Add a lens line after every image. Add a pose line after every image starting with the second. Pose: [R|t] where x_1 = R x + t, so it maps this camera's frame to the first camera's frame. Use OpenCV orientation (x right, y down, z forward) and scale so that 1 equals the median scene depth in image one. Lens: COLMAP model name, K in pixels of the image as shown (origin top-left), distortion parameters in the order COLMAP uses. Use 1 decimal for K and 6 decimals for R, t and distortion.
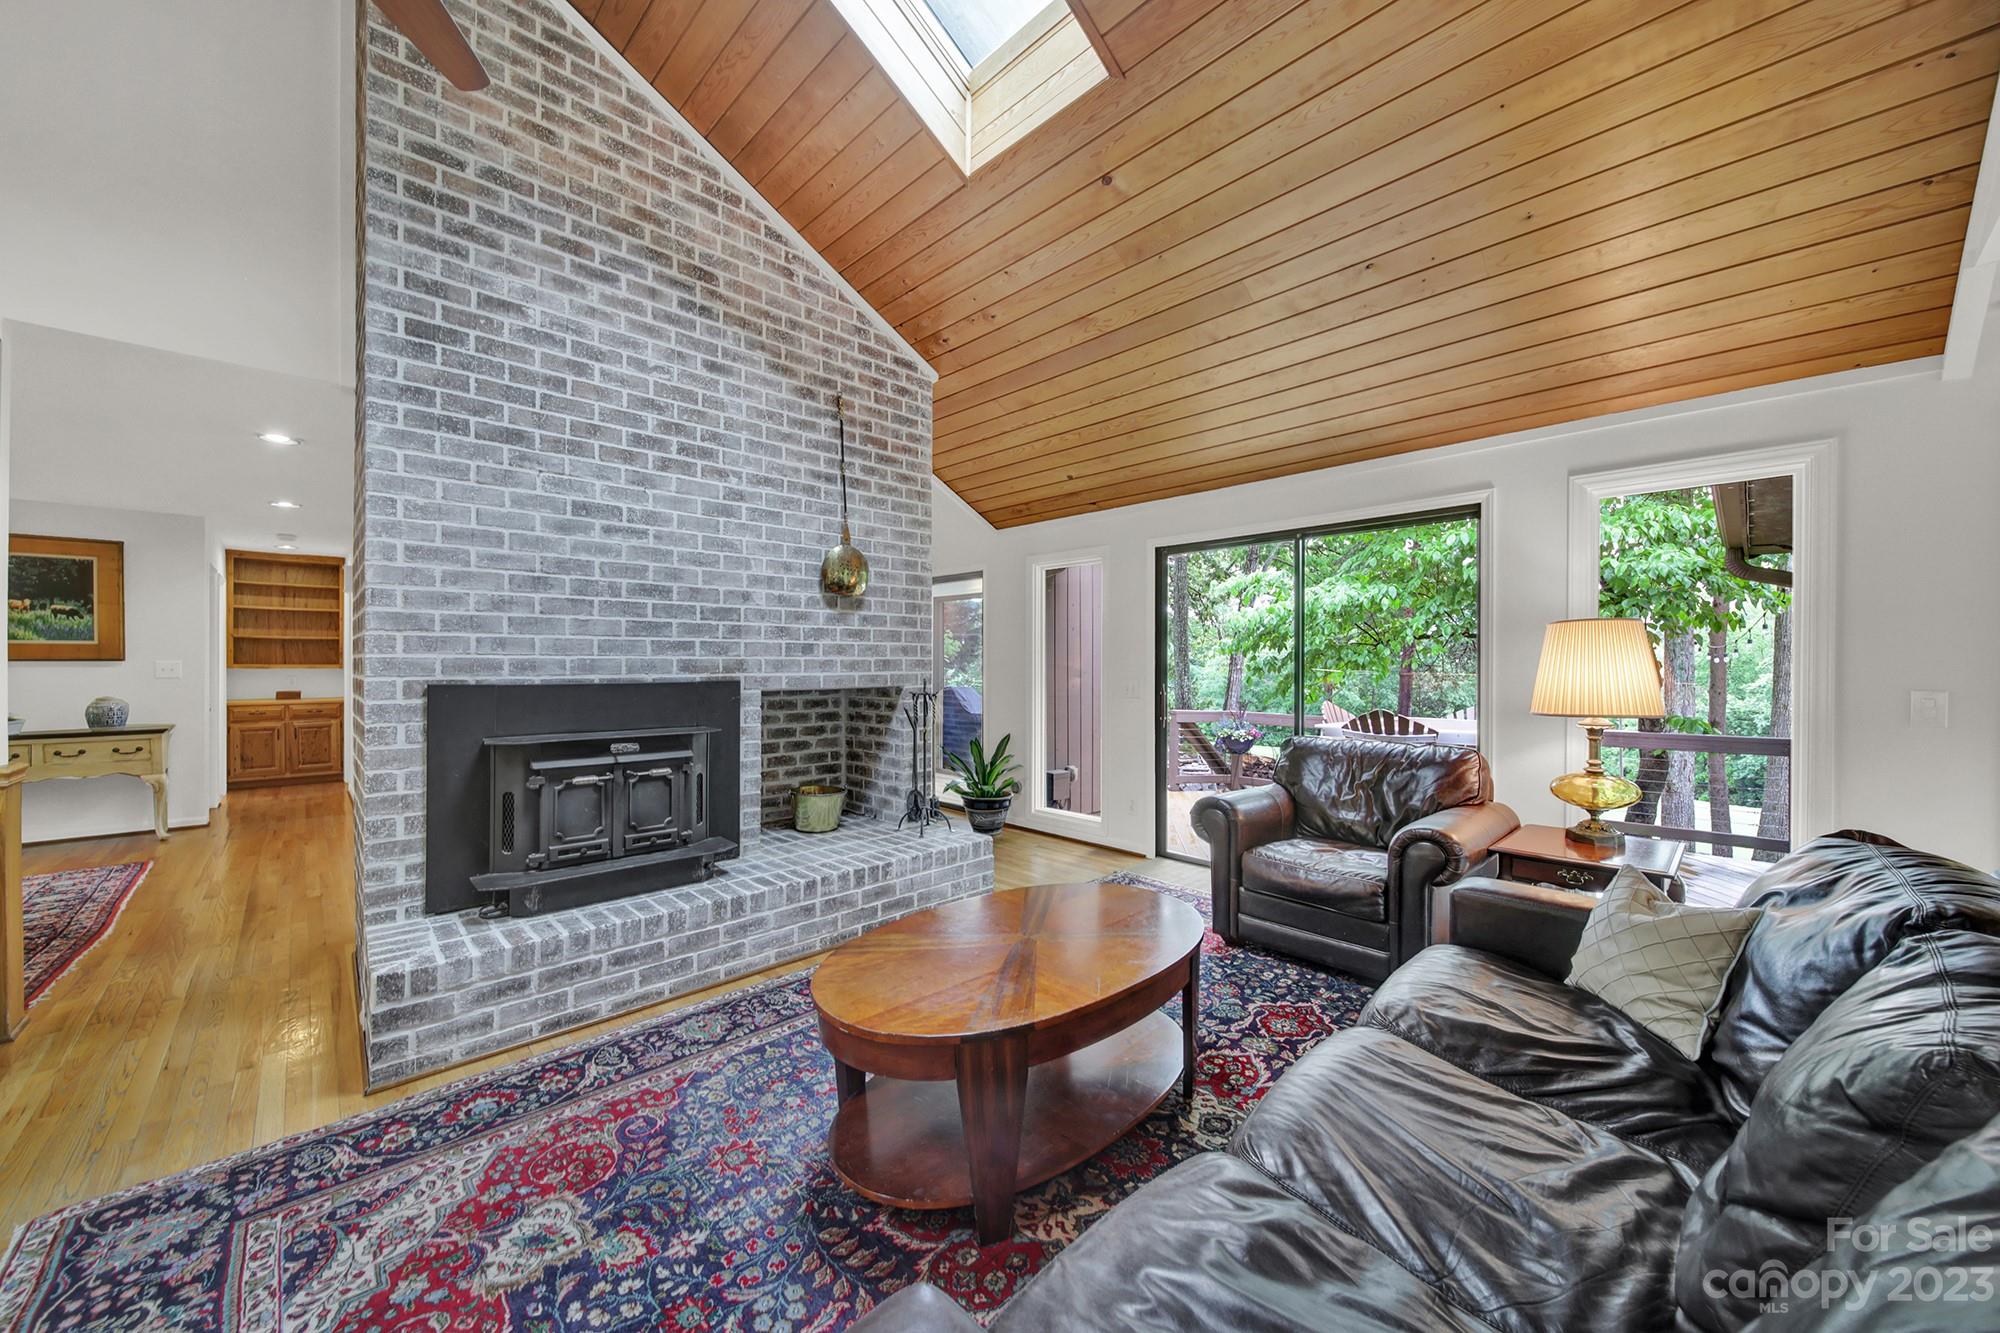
lens RADIAL K [[728.8, 0, 997.0], [0, 728.8, 667.2], [0, 0, 1]] dist [0.002260, -0.001812]
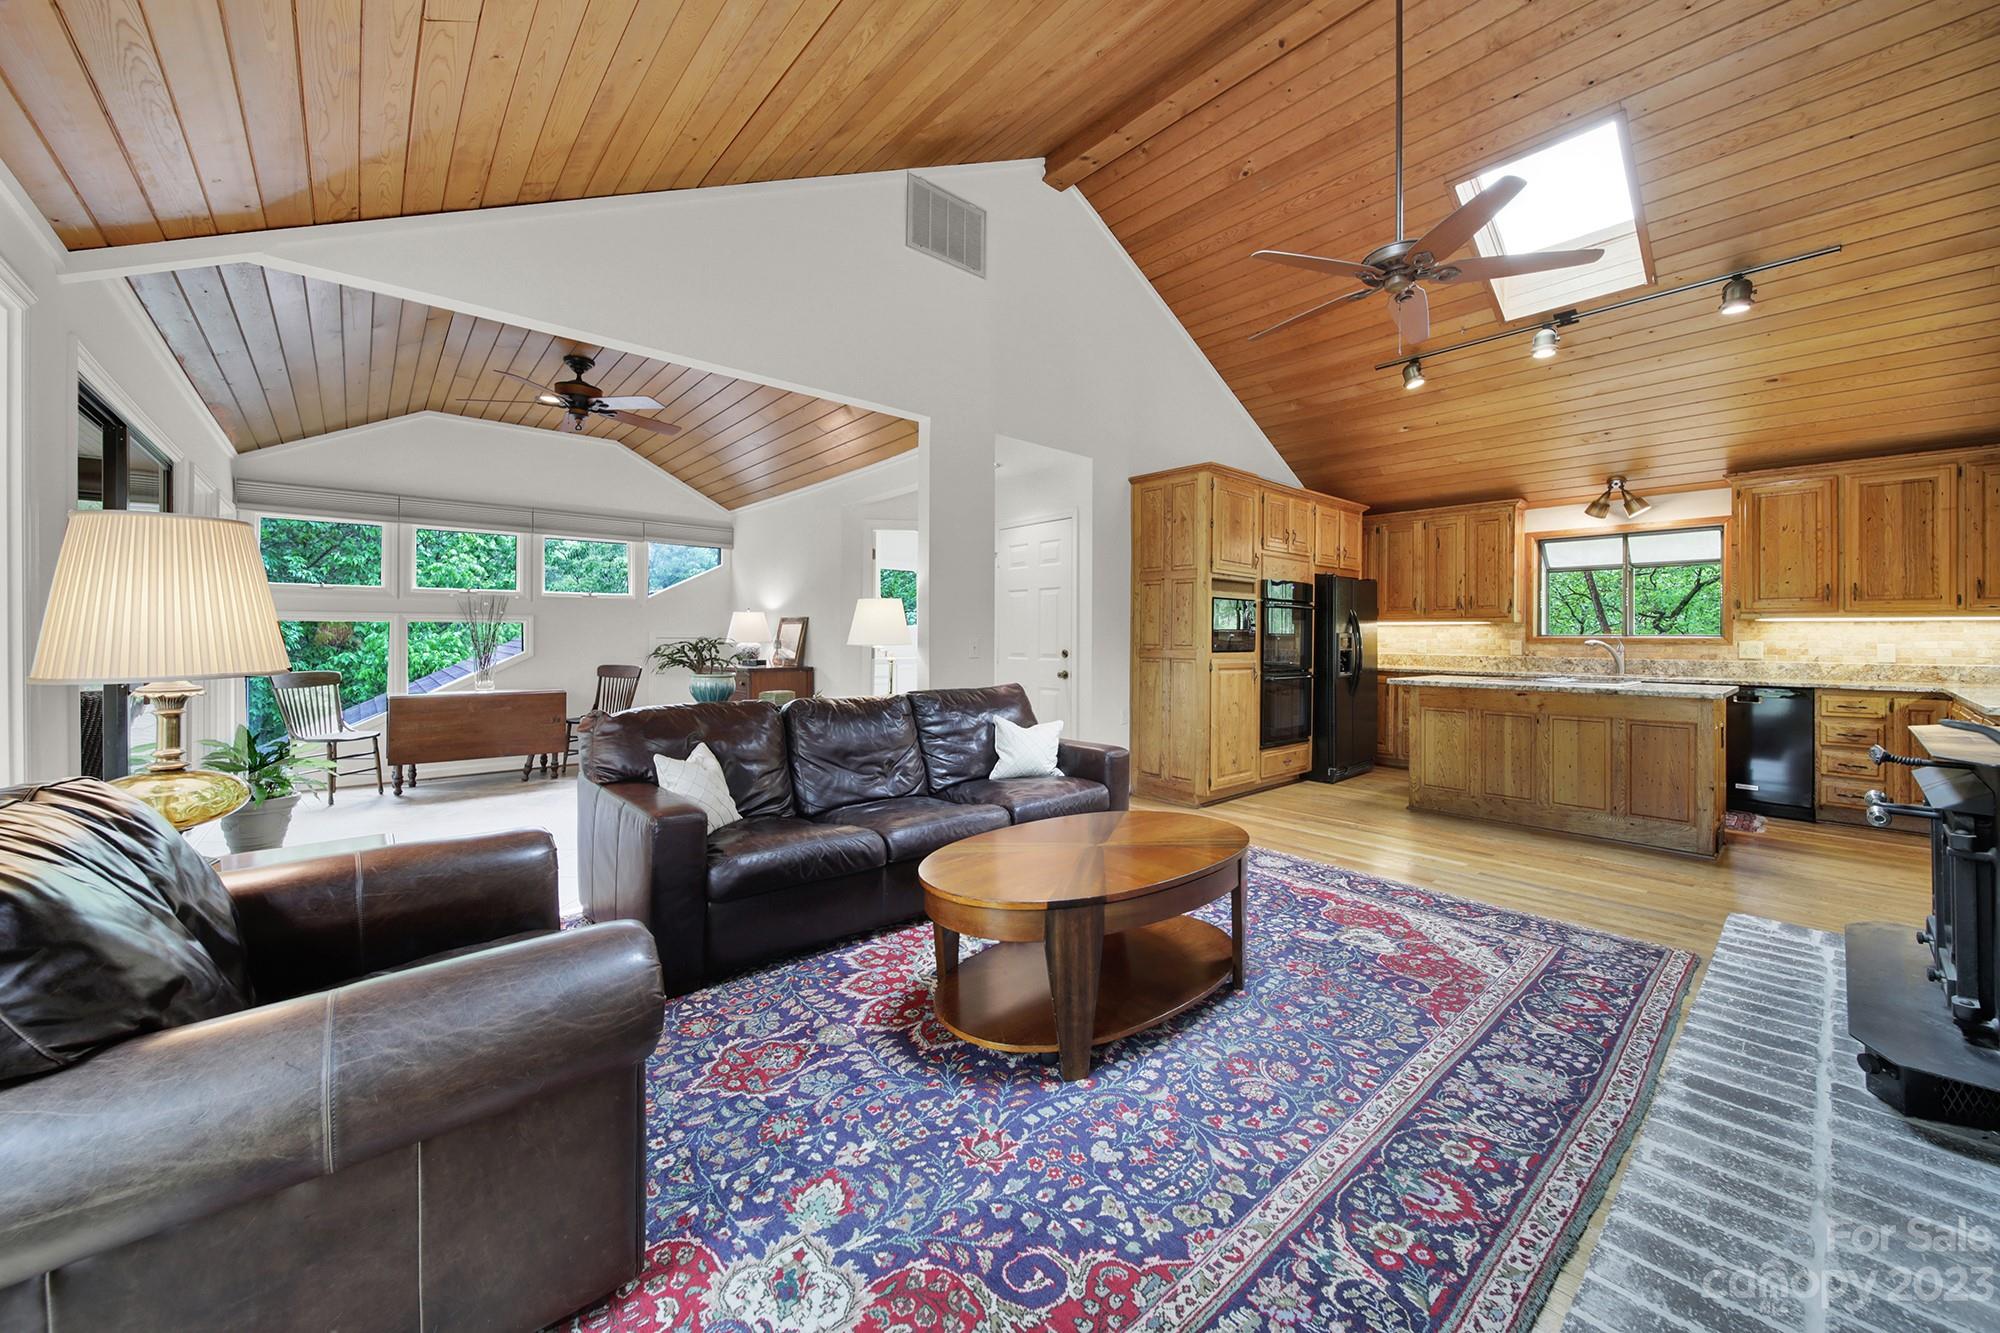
lens RADIAL K [[733.1, 0, 1002.3], [0, 733.1, 639.4], [0, 0, 1]] dist [-0.000281, -0.000277]
pose [[-0.998987, -0.007091, 0.044436, 0.086718], [-0.006948, 0.999970, 0.003364, 0.025204], [-0.044459, 0.003052, -0.999007, 1.316045]]
